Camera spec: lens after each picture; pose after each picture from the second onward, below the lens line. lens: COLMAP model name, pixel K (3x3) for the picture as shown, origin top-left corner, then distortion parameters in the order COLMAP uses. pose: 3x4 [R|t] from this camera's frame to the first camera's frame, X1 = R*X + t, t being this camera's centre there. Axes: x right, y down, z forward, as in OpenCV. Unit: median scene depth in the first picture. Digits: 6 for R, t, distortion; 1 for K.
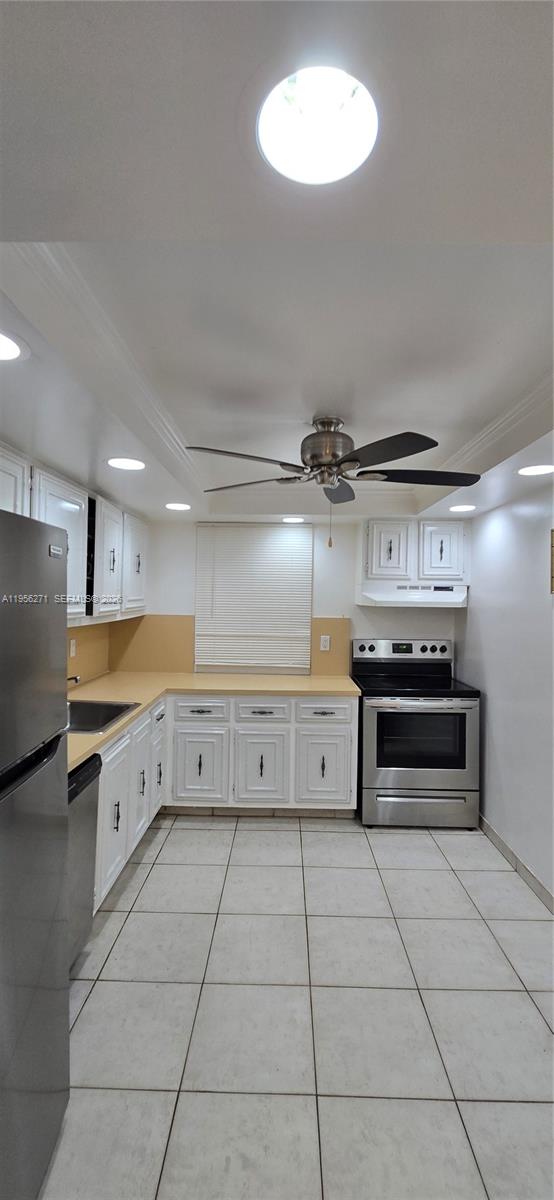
lens RADIAL K [[490.9, 0, 279.9], [0, 490.9, 593.3], [0, 0, 1]] dist [-0.011492, 0.000931]
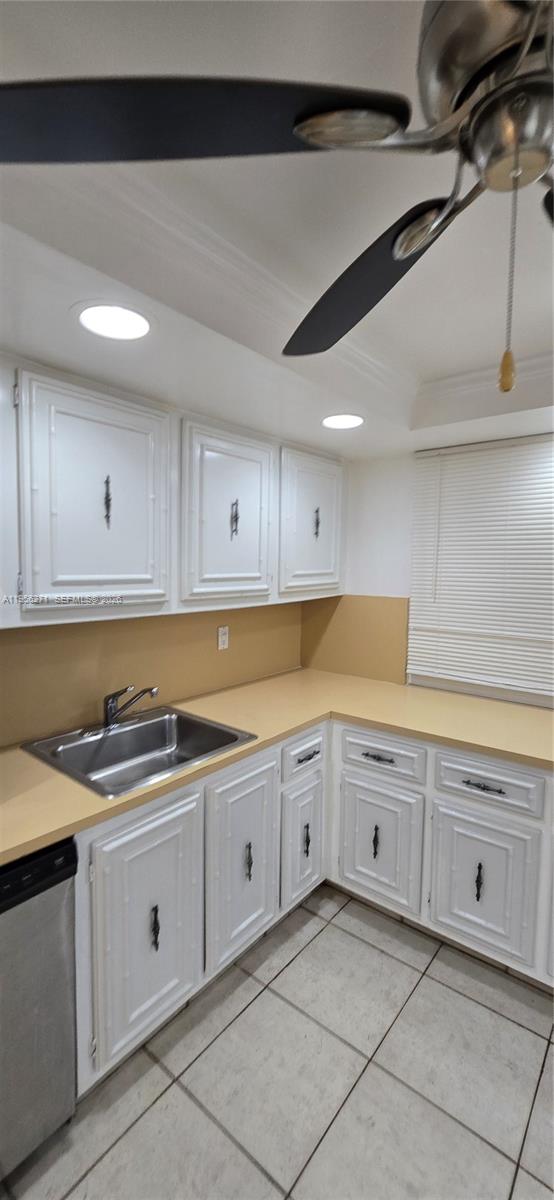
lens RADIAL K [[490.9, 0, 269.3], [0, 490.9, 598.5], [0, 0, 1]] dist [-0.011492, 0.000931]
pose [[0.782082, 0.038429, -0.621990, 0.105556], [0.005476, 0.997634, 0.068523, -0.000887], [0.623152, -0.056996, 0.780021, 0.447795]]
